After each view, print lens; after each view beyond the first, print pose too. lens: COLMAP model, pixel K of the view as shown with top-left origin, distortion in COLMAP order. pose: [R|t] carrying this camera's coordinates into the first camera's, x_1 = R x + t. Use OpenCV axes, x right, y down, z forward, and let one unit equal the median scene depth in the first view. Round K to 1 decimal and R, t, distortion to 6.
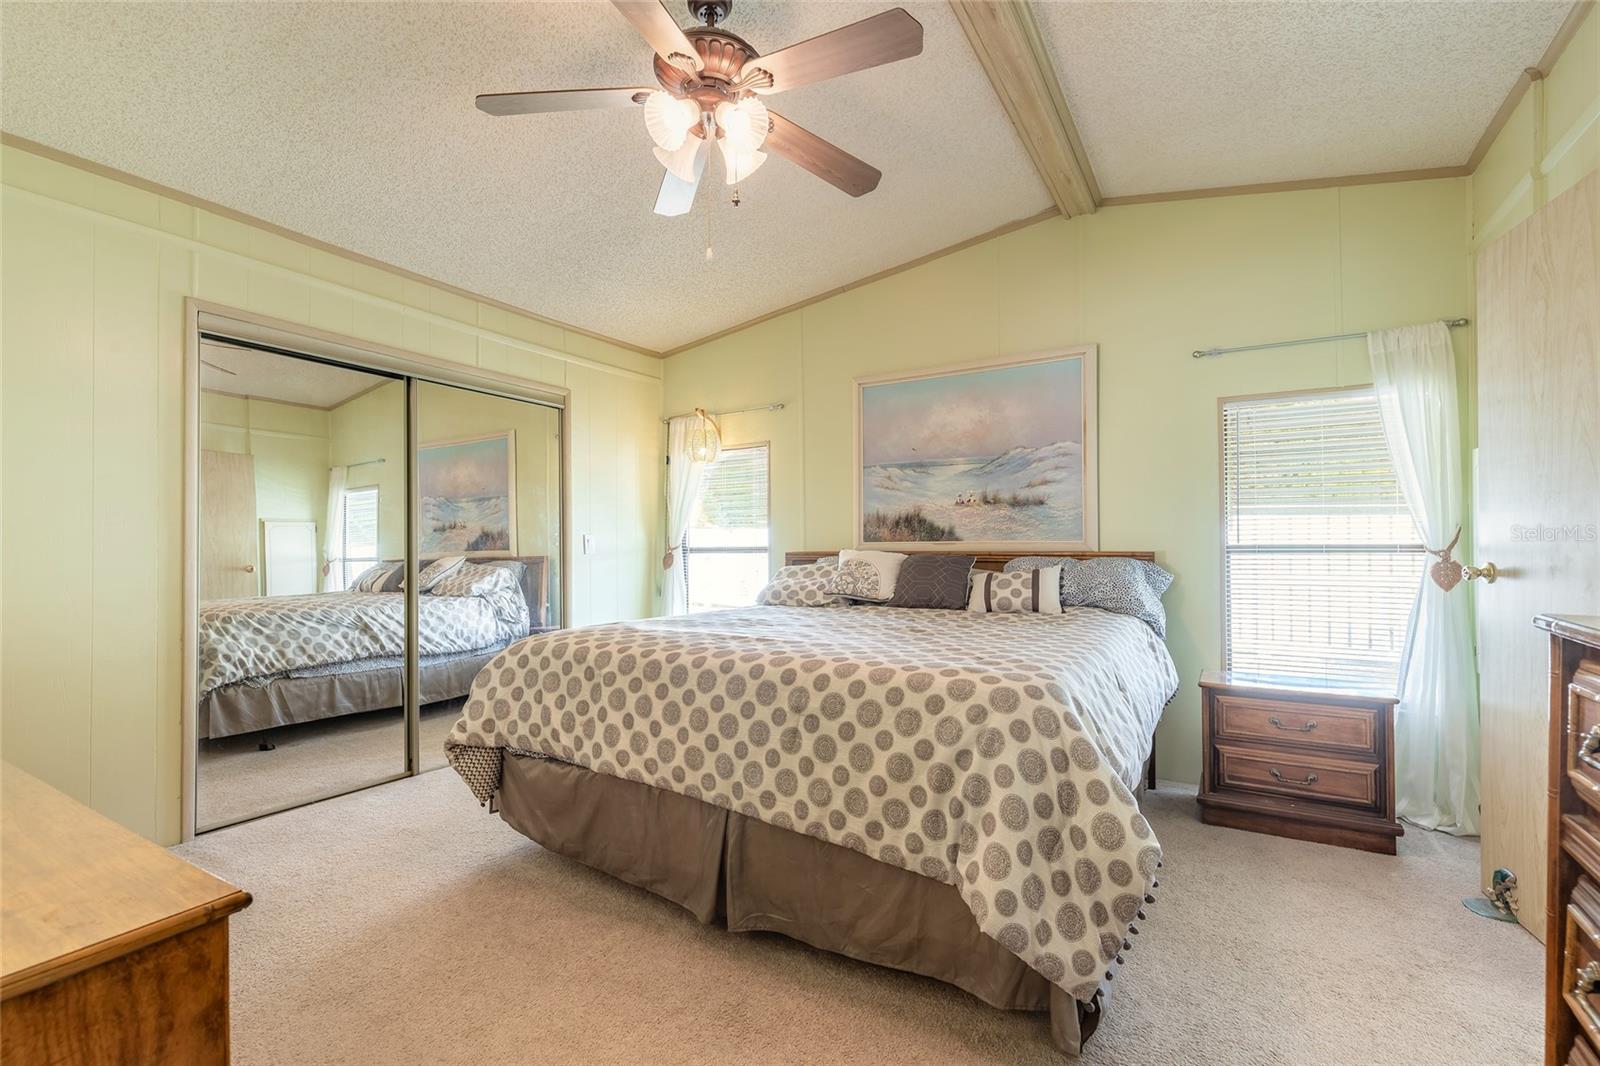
lens RADIAL K [[717.5, 0, 798.2], [0, 717.5, 539.3], [0, 0, 1]] dist [0.004587, -0.000293]
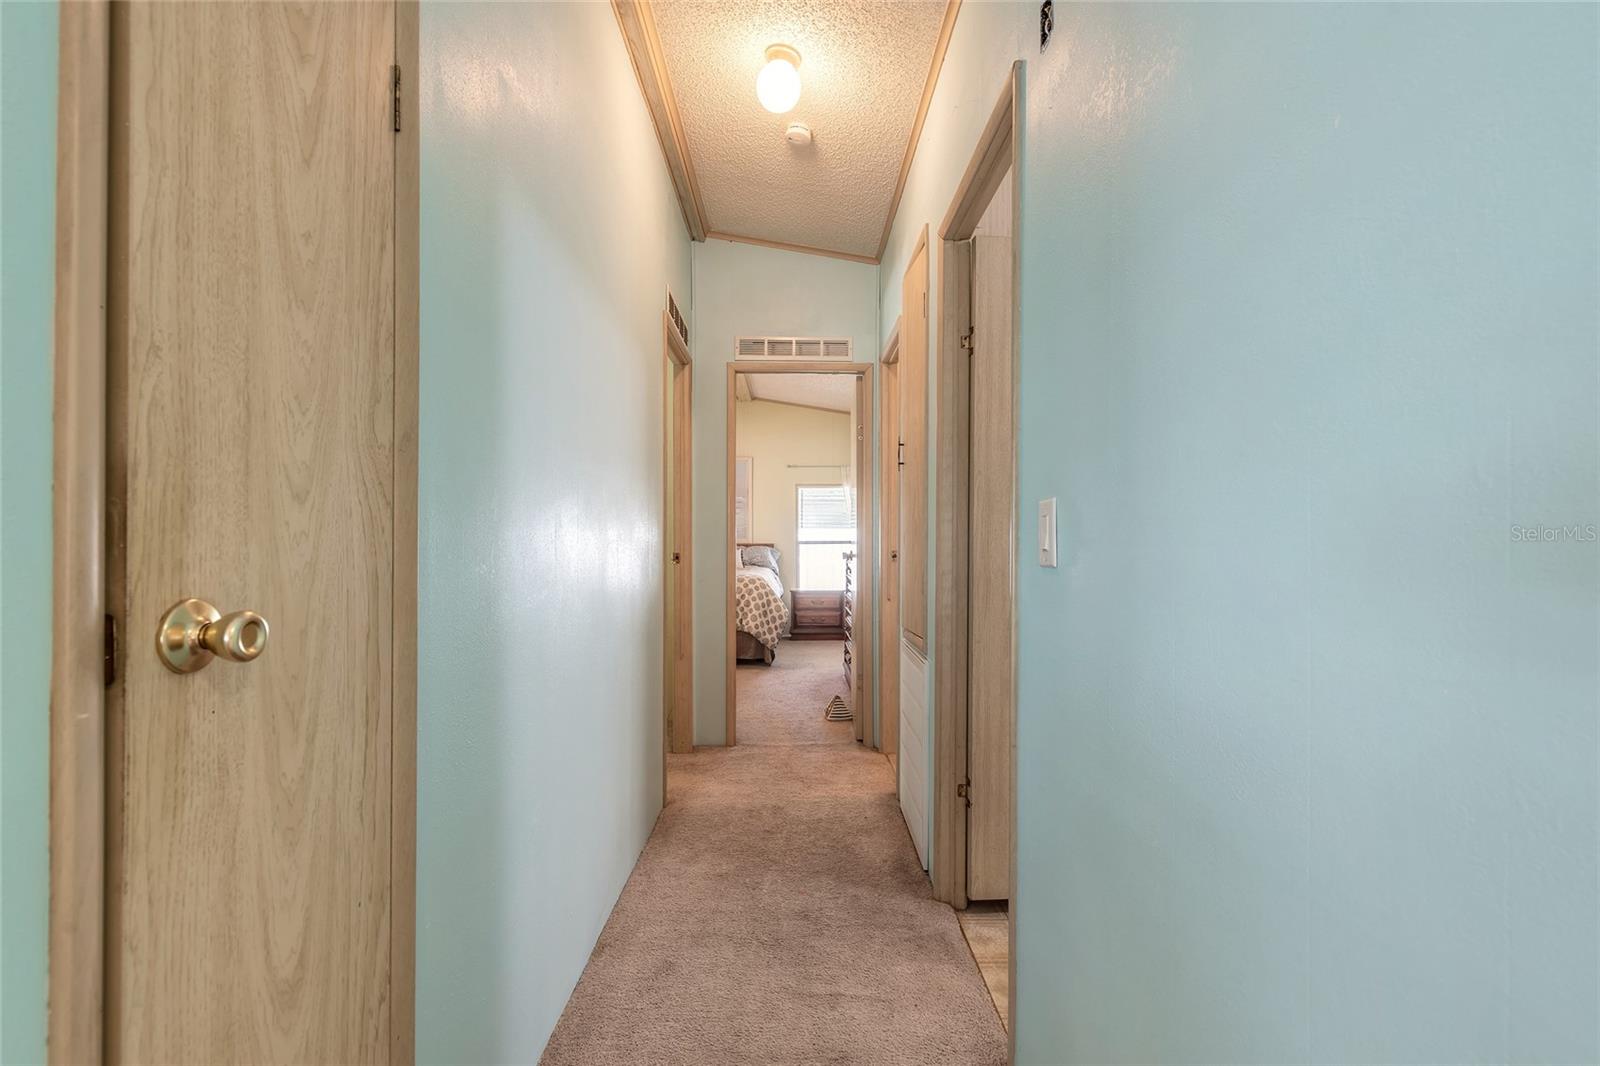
lens RADIAL K [[717.7, 0, 790.2], [0, 717.7, 535.0], [0, 0, 1]] dist [0.001394, -0.000471]
pose [[0.856178, 0.005656, 0.516651, -1.582398], [-0.006848, 0.999976, 0.000402, -0.027832], [-0.516636, -0.003882, 0.856196, -2.483105]]
